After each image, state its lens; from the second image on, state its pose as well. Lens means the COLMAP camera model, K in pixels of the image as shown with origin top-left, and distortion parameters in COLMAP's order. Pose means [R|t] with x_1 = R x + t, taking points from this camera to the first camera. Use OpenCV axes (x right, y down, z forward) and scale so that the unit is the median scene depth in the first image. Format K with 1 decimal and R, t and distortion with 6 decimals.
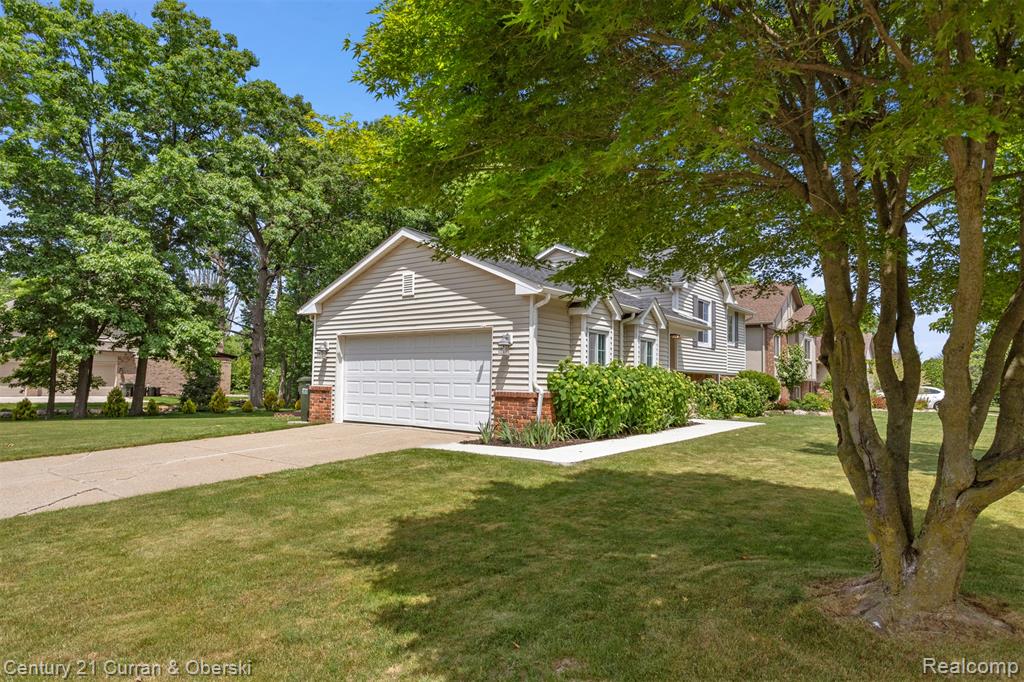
lens RADIAL K [[603.9, 0, 512.0], [0, 603.9, 341.0], [0, 0, 1]] dist [0.000484, 0.000308]
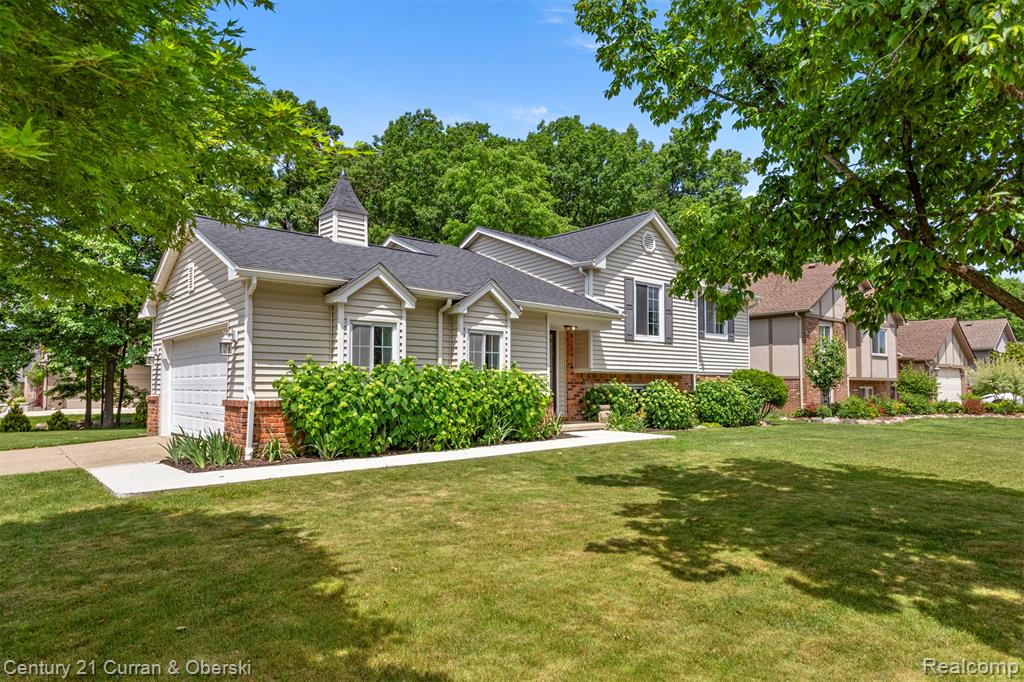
lens RADIAL K [[619.3, 0, 512.0], [0, 619.3, 341.0], [0, 0, 1]] dist [-0.001210, 0.000010]
pose [[0.977957, -0.031543, -0.206409, 0.412686], [0.029663, 0.999486, -0.012197, 0.019695], [0.206688, 0.005806, 0.978390, 0.196891]]
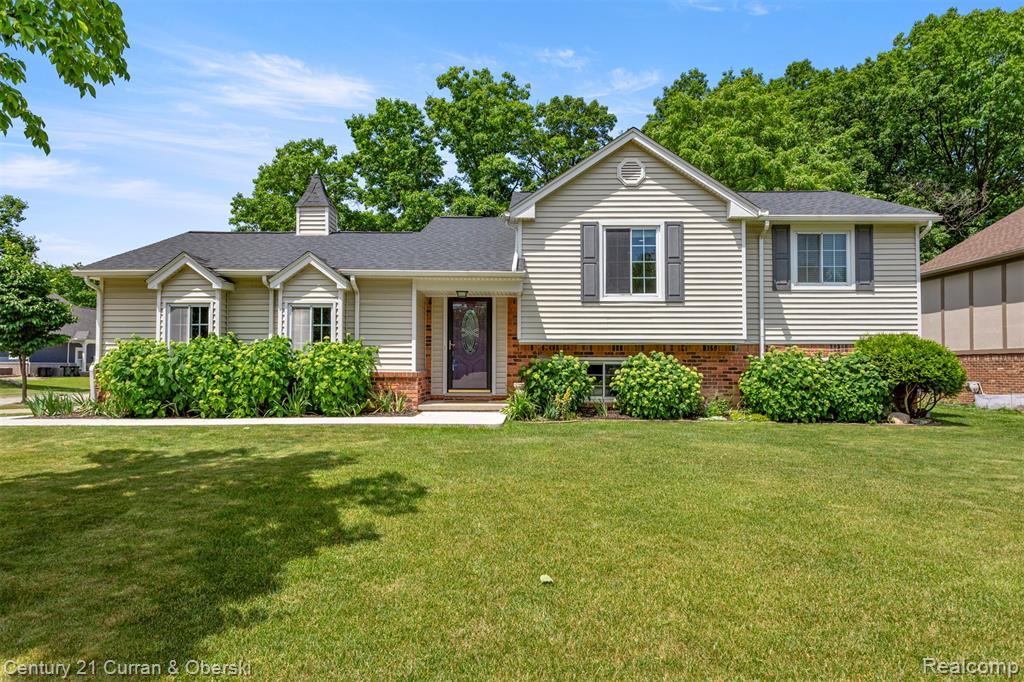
lens RADIAL K [[606.6, 0, 512.0], [0, 606.6, 341.0], [0, 0, 1]] dist [-0.006162, -0.000396]
pose [[0.595548, -0.055939, -0.801369, 0.988314], [0.060832, 0.997849, -0.024445, 0.077988], [0.801013, -0.034191, 0.597670, 0.705226]]
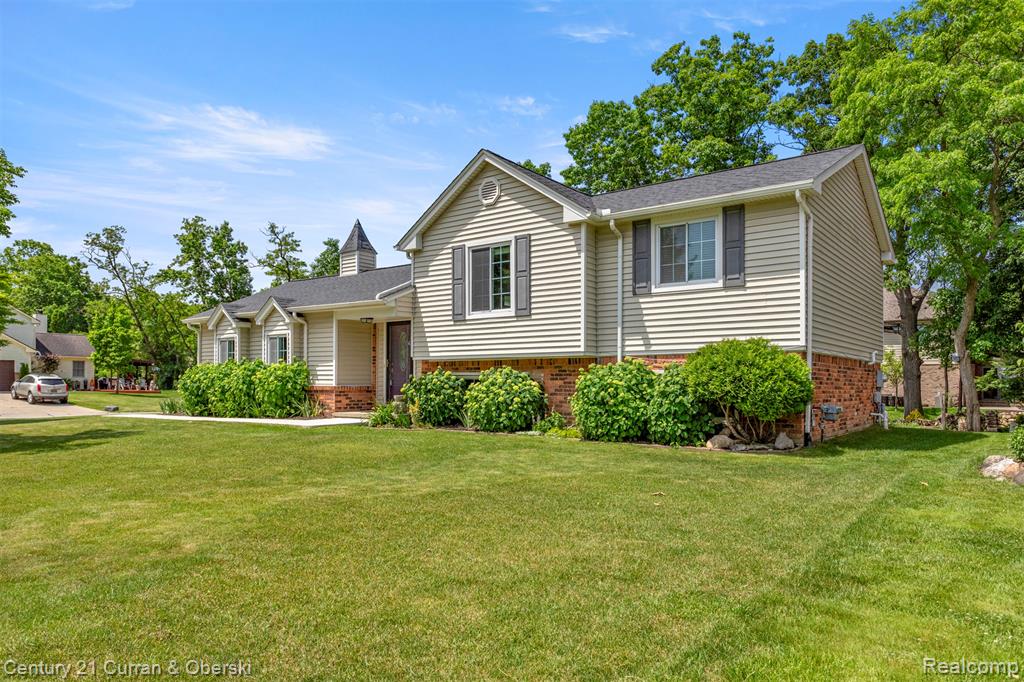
lens RADIAL K [[689.6, 0, 512.4], [0, 689.6, 368.2], [0, 0, 1]] dist [0.007423, 0.000843]
pose [[0.002733, -0.041062, -0.999153, 1.395578], [0.062862, 0.997188, -0.040809, 0.126554], [0.998018, -0.062697, 0.005306, 1.356359]]
